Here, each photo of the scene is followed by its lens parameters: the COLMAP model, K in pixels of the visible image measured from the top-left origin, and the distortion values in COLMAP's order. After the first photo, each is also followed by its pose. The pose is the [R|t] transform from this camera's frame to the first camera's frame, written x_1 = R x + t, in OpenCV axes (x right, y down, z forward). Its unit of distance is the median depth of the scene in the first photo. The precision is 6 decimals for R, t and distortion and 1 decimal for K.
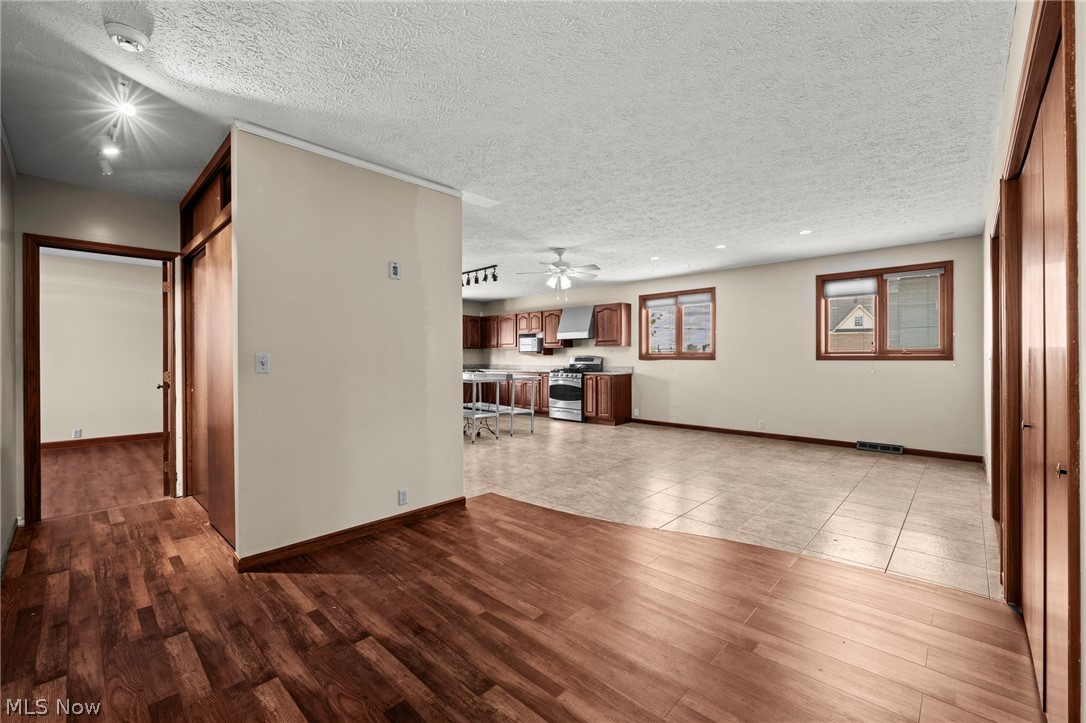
lens RADIAL K [[446.3, 0, 546.4], [0, 446.3, 358.8], [0, 0, 1]] dist [0.000041, -0.000540]
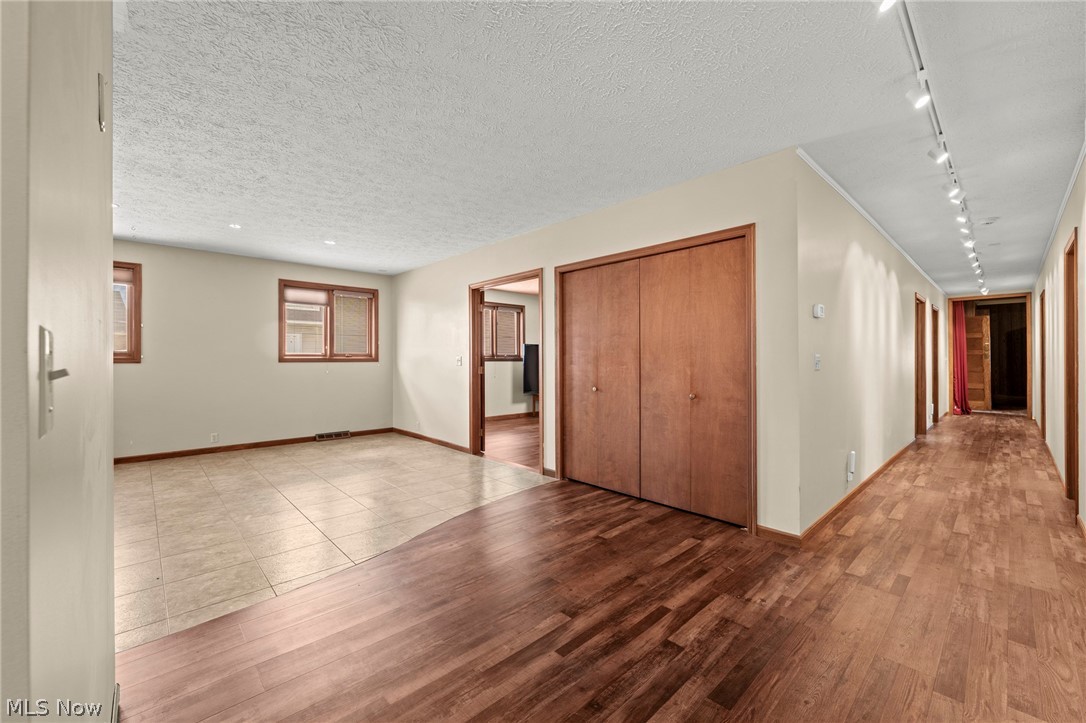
lens RADIAL K [[438.2, 0, 543.6], [0, 438.2, 357.2], [0, 0, 1]] dist [0.000877, 0.000300]
pose [[0.060390, 0.007666, 0.998145, -0.502860], [0.004052, 0.999960, -0.007925, 0.002008], [-0.998167, 0.004523, 0.060357, 0.493107]]
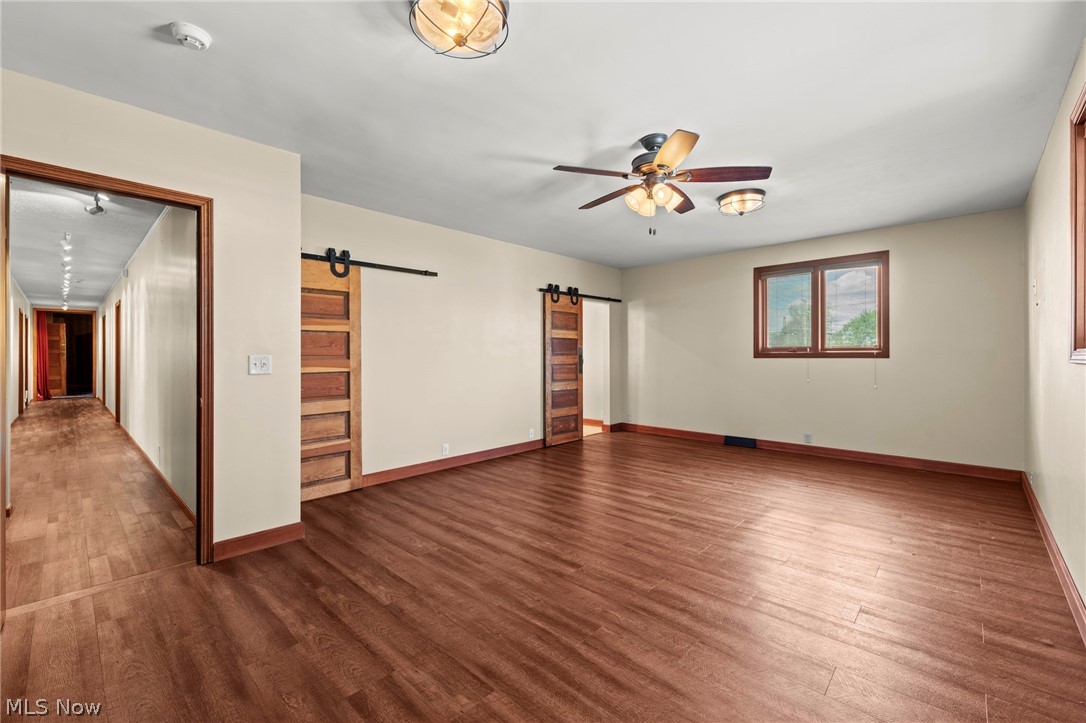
lens RADIAL K [[446.3, 0, 546.4], [0, 446.3, 358.8], [0, 0, 1]] dist [0.000041, -0.000540]
pose [[-0.999982, 0.003418, -0.004949, -0.852057], [0.003385, 0.999973, 0.006590, 0.004490], [0.004972, 0.006573, -0.999966, 0.856021]]
